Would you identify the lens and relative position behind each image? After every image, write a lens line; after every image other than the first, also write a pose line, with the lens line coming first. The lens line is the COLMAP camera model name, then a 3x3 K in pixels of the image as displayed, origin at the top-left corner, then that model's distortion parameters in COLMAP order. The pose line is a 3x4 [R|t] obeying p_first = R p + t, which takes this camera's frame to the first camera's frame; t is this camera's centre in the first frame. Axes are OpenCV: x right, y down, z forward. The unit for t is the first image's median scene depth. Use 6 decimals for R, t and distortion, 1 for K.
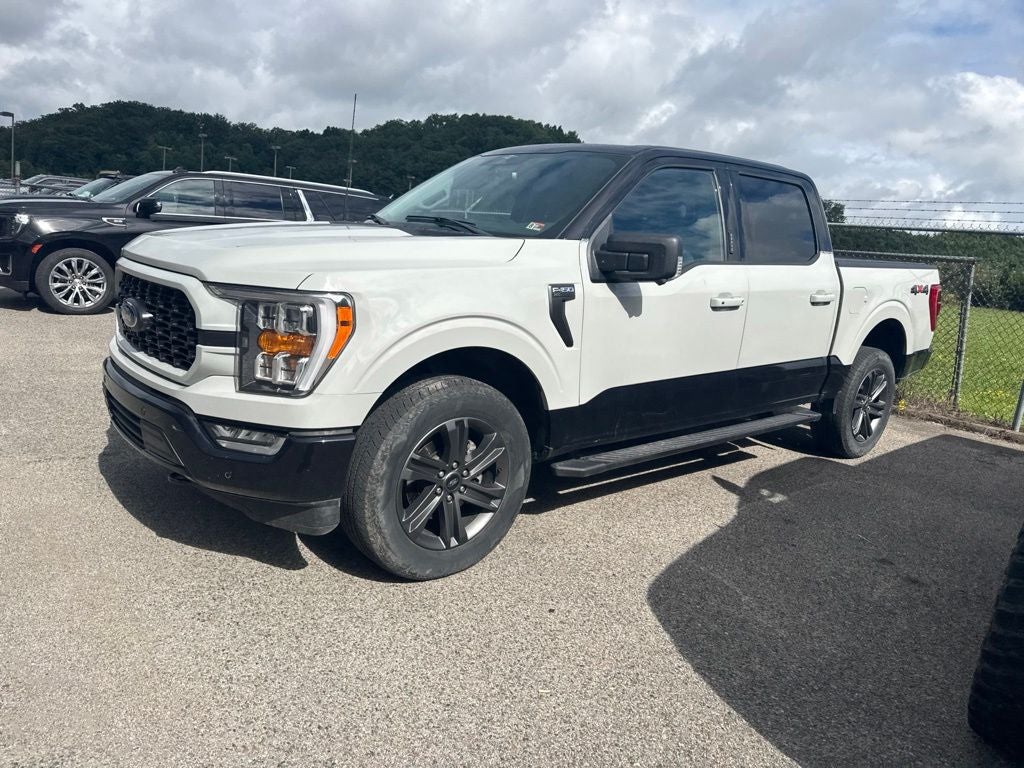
lens RADIAL K [[723.4, 0, 521.9], [0, 723.4, 385.7], [0, 0, 1]] dist [0.021939, -0.024939]
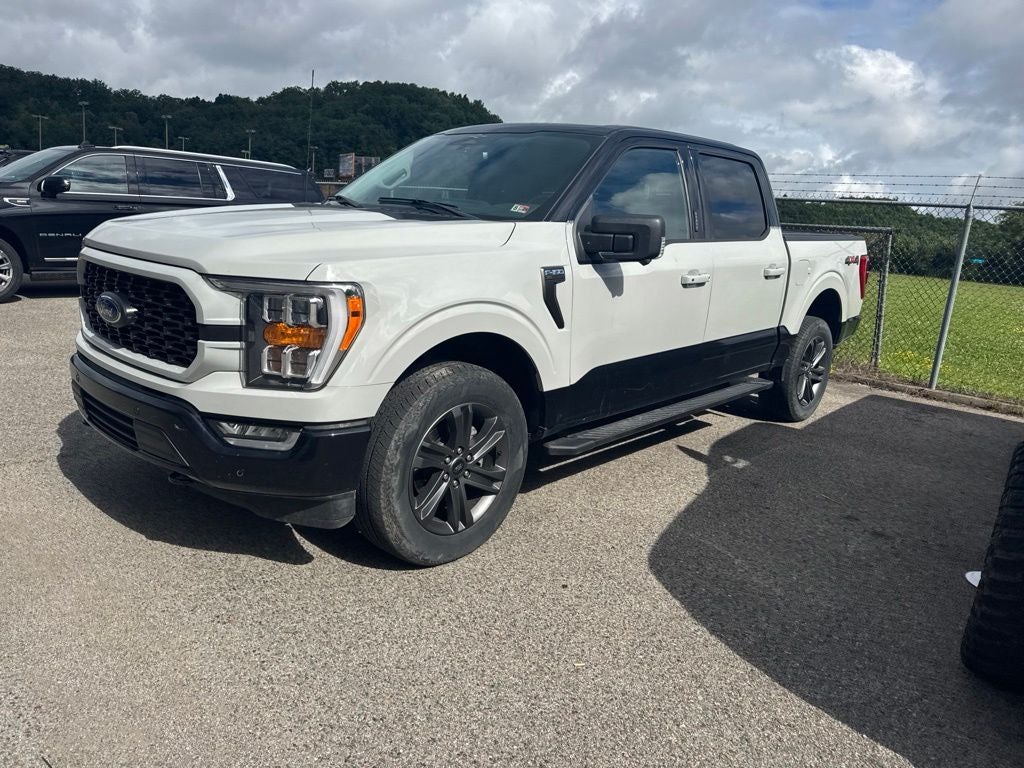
lens RADIAL K [[723.4, 0, 521.9], [0, 723.4, 385.7], [0, 0, 1]] dist [0.021939, -0.024939]
pose [[0.992410, -0.040298, 0.116179, -0.110784], [0.035904, 0.998567, 0.039672, -0.015566], [-0.117611, -0.035200, 0.992436, -0.004831]]
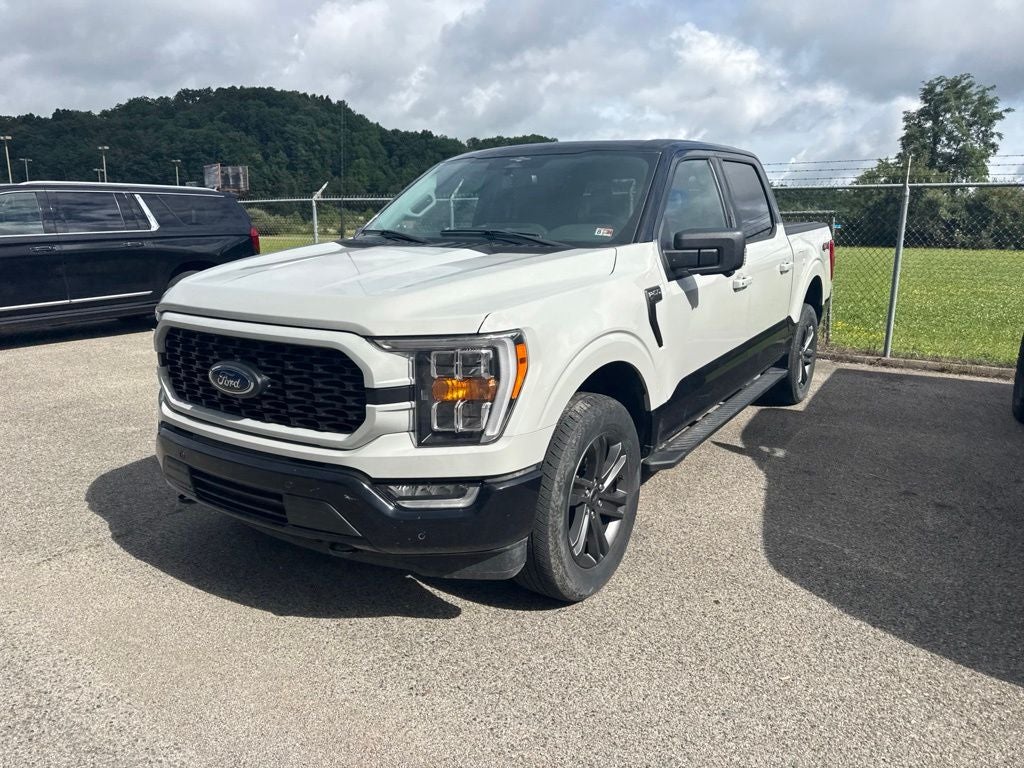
lens RADIAL K [[725.5, 0, 517.7], [0, 725.5, 382.4], [0, 0, 1]] dist [0.019682, -0.024188]
pose [[0.956520, -0.145468, 0.252801, -0.395875], [0.136312, 0.989222, 0.053463, -0.086387], [-0.257853, -0.016679, 0.966040, 0.052922]]
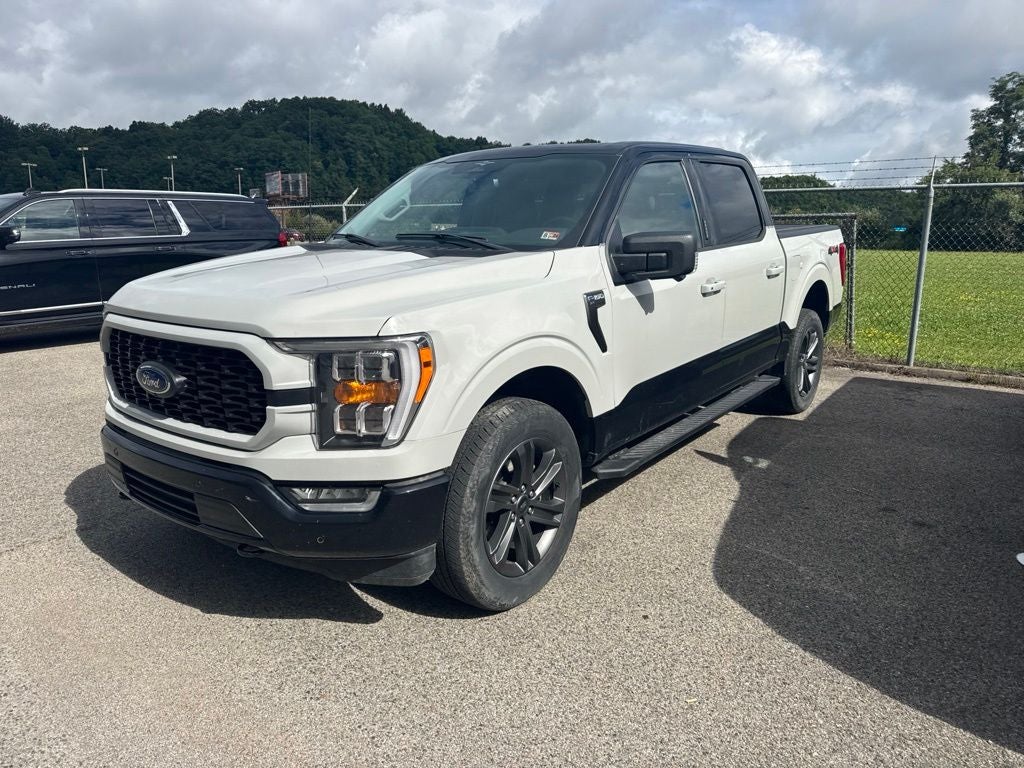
lens RADIAL K [[725.6, 0, 509.0], [0, 725.6, 373.0], [0, 0, 1]] dist [0.012682, -0.009988]
pose [[0.976210, -0.128167, 0.174889, -0.243557], [0.125743, 0.991750, 0.024922, -0.066760], [-0.176640, -0.002338, 0.984273, 0.028901]]
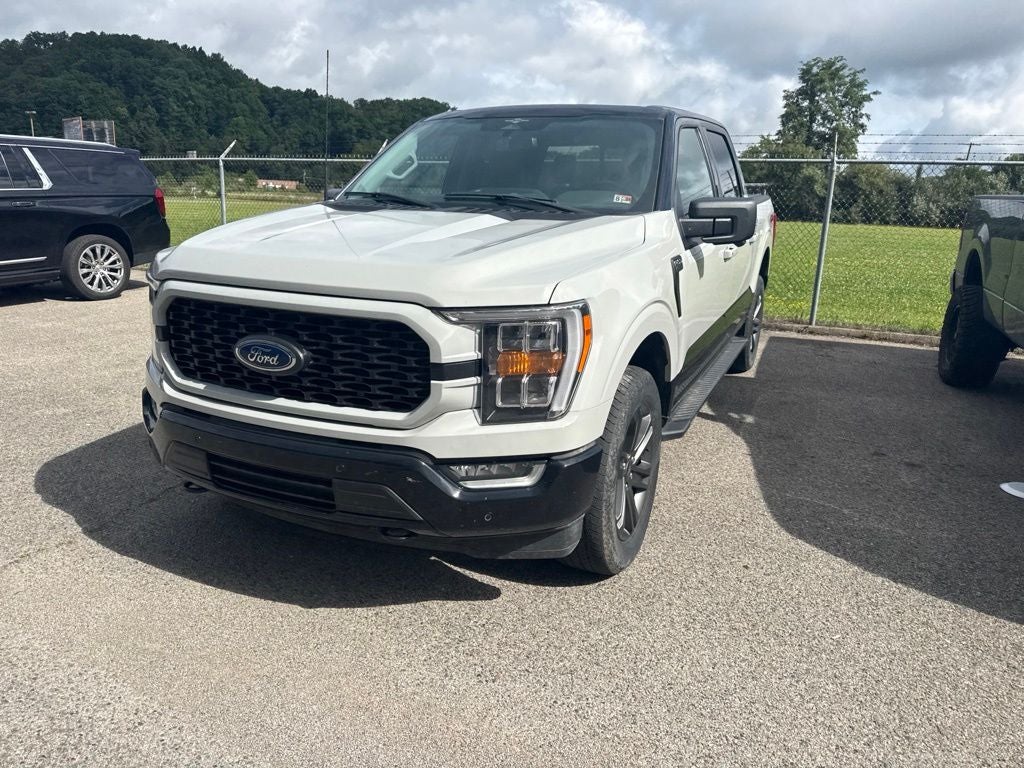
lens RADIAL K [[723.4, 0, 521.9], [0, 723.4, 385.7], [0, 0, 1]] dist [0.021939, -0.024939]
pose [[0.905970, -0.174913, 0.385517, -0.546205], [0.138775, 0.983040, 0.119893, -0.111320], [-0.399949, -0.055119, 0.914878, 0.142601]]
